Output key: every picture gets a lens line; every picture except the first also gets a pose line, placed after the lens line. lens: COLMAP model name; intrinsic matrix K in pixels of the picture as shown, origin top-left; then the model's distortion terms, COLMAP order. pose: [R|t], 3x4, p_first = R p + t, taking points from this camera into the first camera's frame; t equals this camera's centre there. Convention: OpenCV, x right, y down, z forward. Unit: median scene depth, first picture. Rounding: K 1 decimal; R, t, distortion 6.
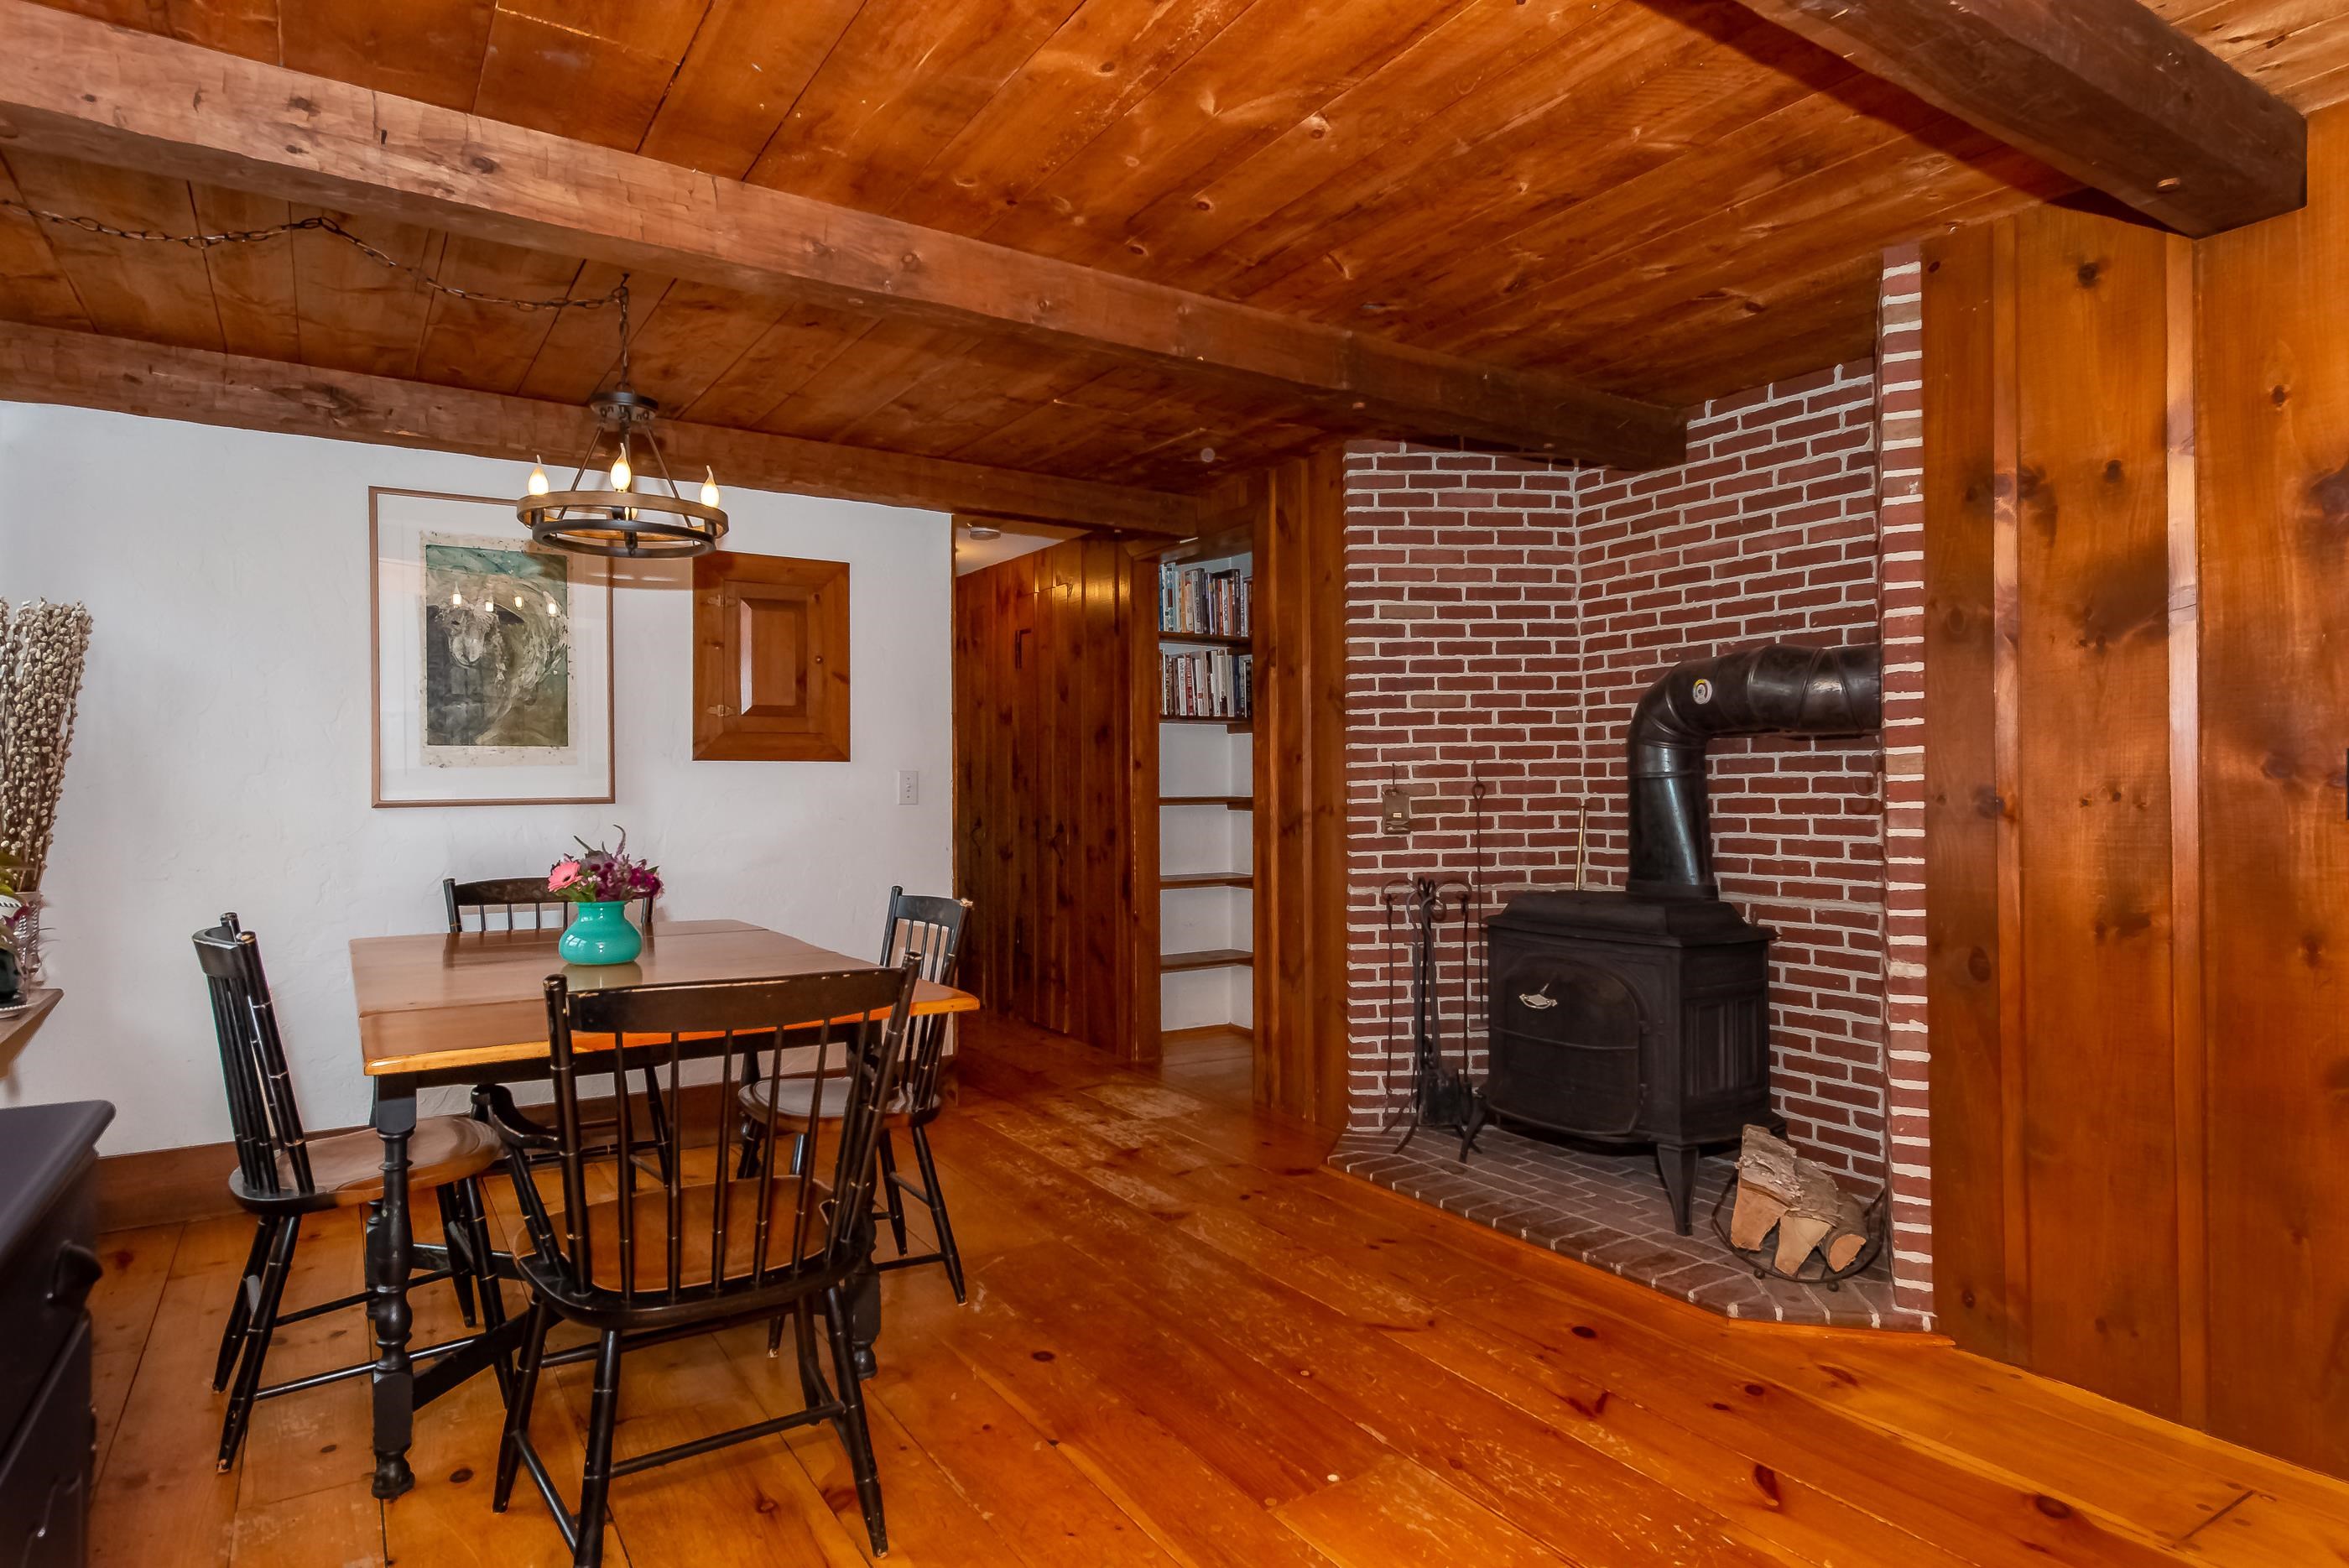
lens RADIAL K [[1323.0, 0, 1173.4], [0, 1323.0, 780.5], [0, 0, 1]] dist [-0.002475, -0.000410]
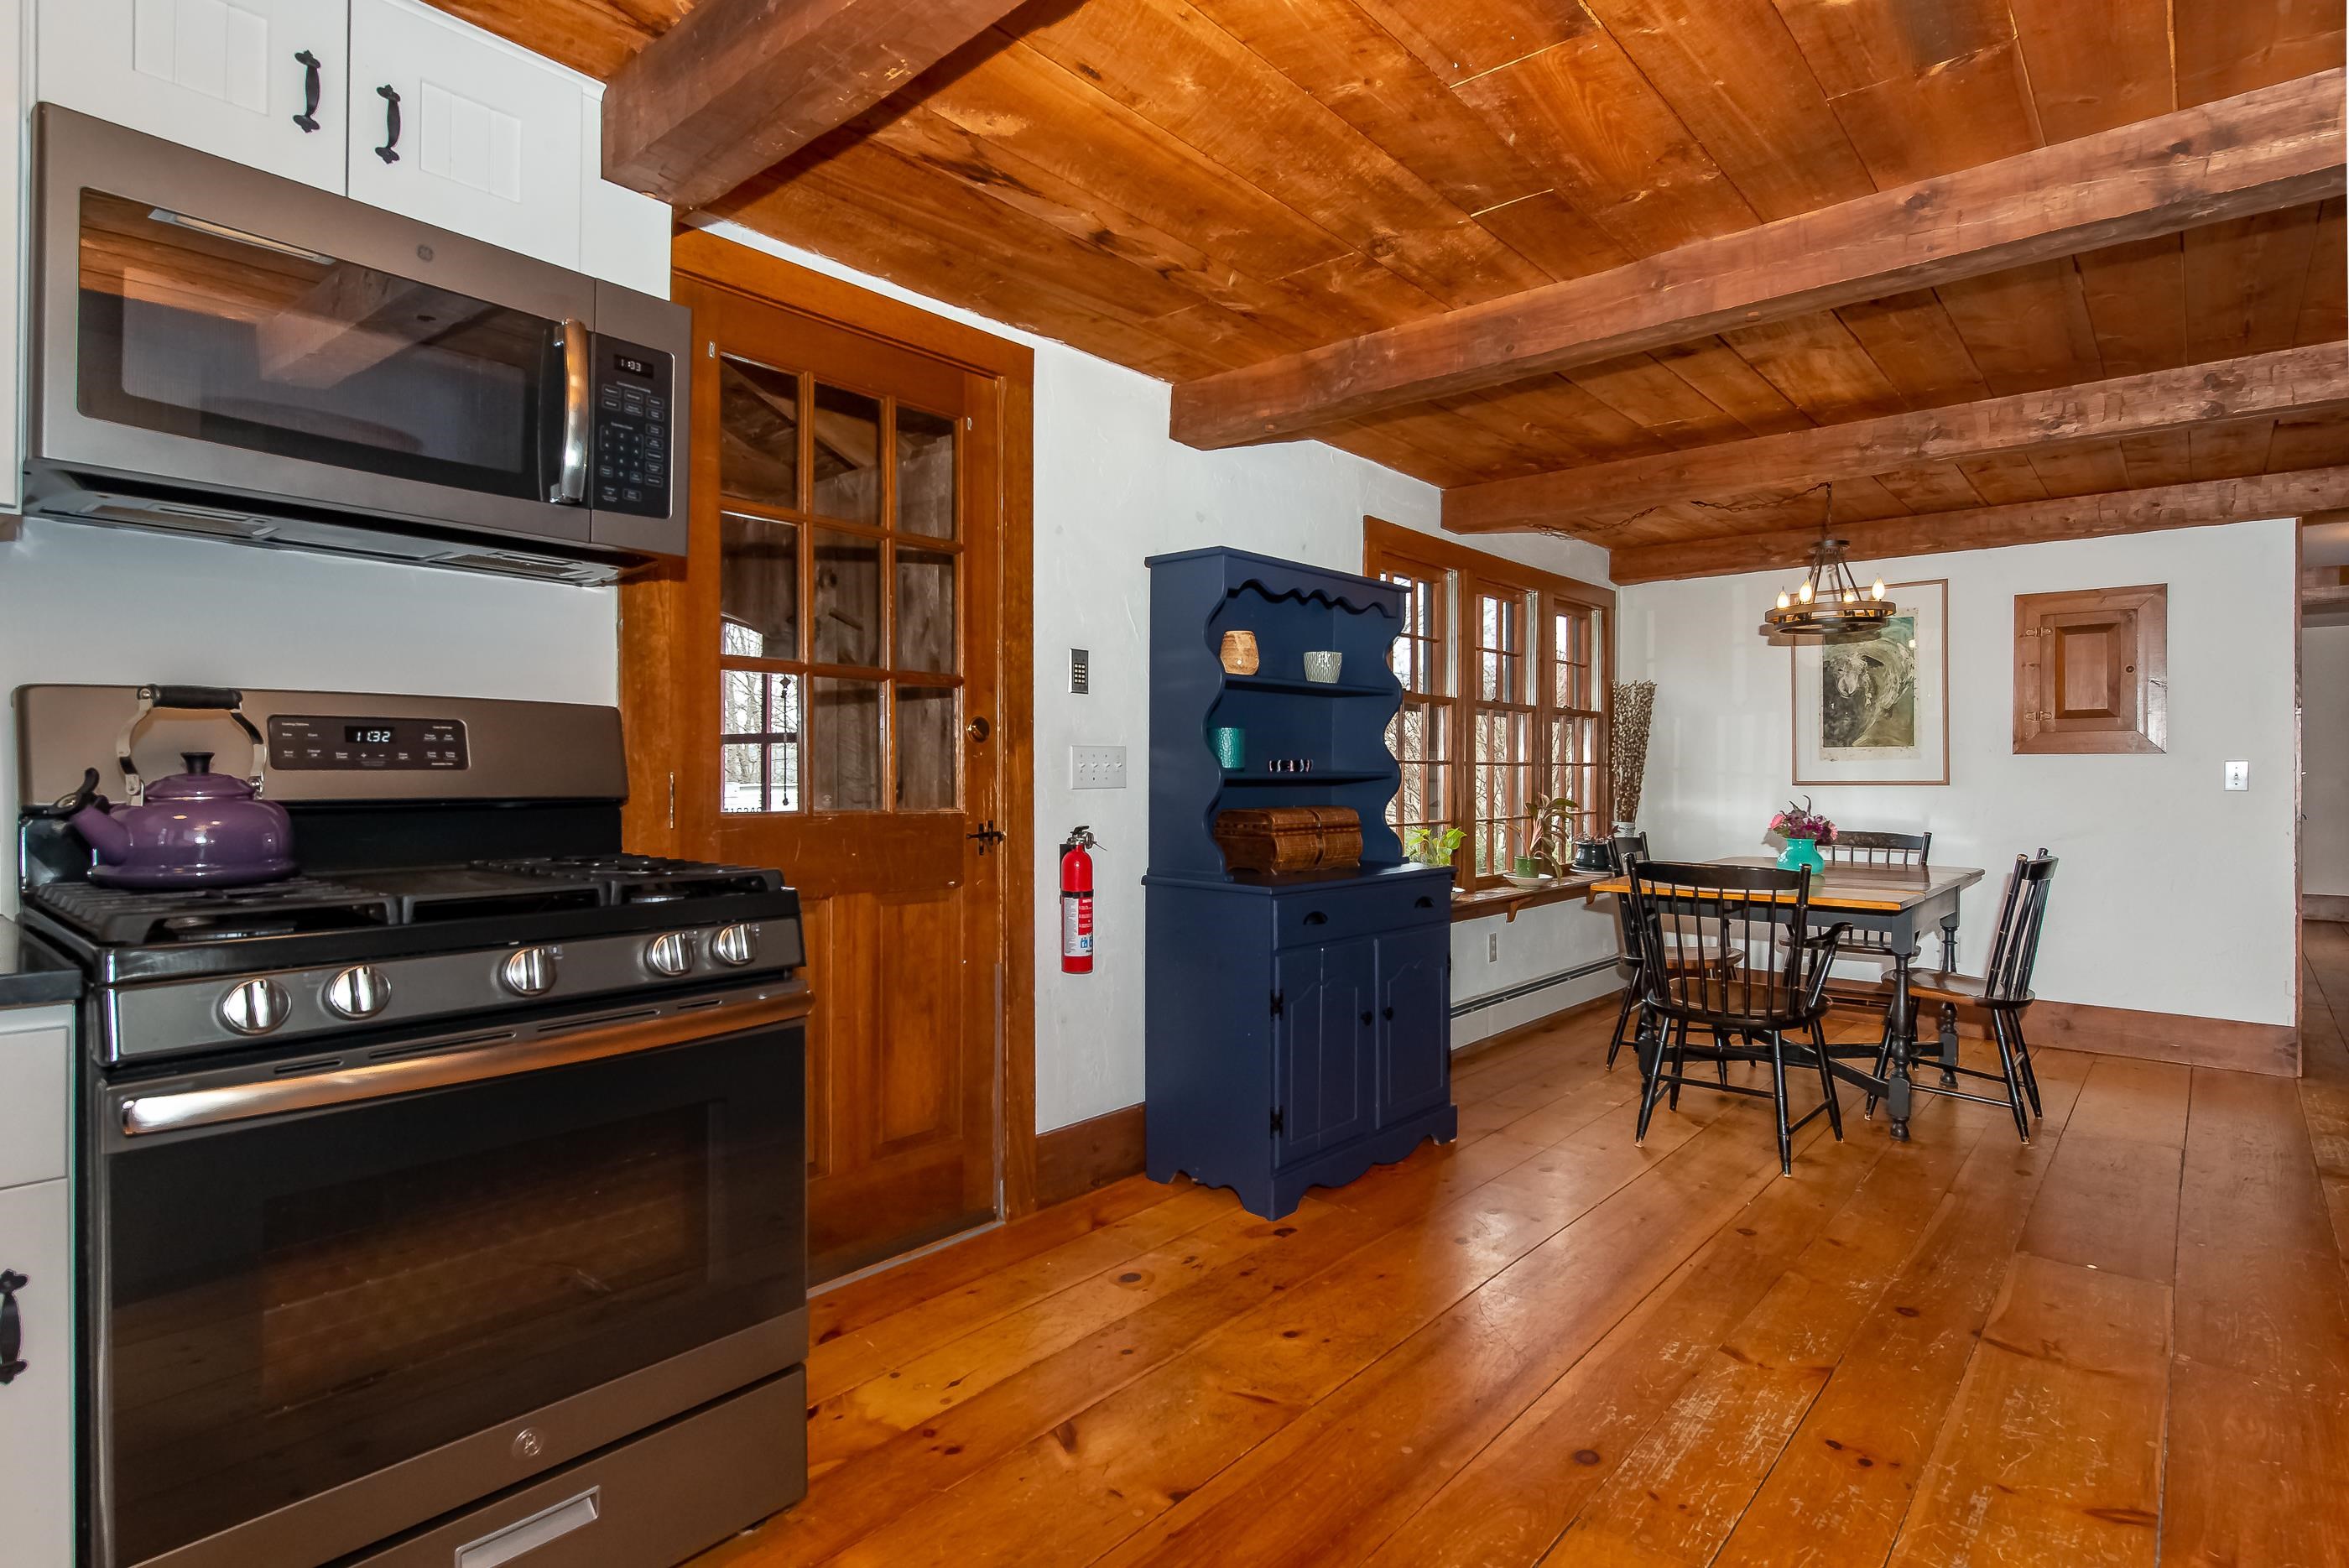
lens RADIAL K [[1205.9, 0, 1172.1], [0, 1205.9, 774.3], [0, 0, 1]] dist [-0.000004, 0.000004]
pose [[0.289599, 0.007738, -0.957117, 0.589388], [-0.003008, 0.999970, 0.007175, -0.001591], [0.957143, 0.000801, 0.289614, -0.170693]]
